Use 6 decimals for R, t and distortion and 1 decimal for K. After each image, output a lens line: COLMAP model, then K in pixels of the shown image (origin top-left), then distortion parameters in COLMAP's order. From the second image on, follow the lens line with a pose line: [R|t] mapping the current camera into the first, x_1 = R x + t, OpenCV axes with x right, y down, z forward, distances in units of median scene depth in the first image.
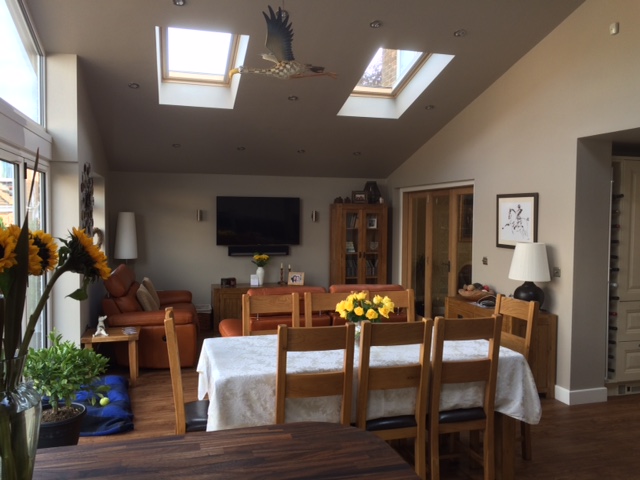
lens RADIAL K [[543.5, 0, 320.0], [0, 543.5, 240.0], [0, 0, 1]] dist [0.023561, -0.018371]
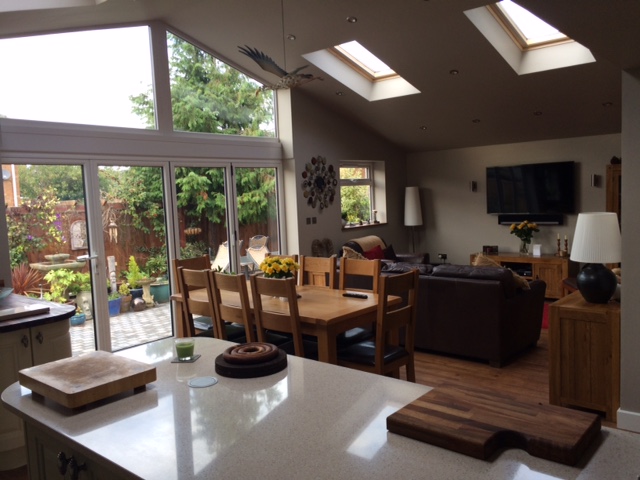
lens RADIAL K [[543.5, 0, 320.0], [0, 543.5, 240.0], [0, 0, 1]] dist [0.023561, -0.018371]
pose [[0.546061, 0.039080, -0.836833, 0.842873], [0.013805, 0.998356, 0.055631, -0.005221], [0.837631, -0.041930, 0.544624, 0.256437]]
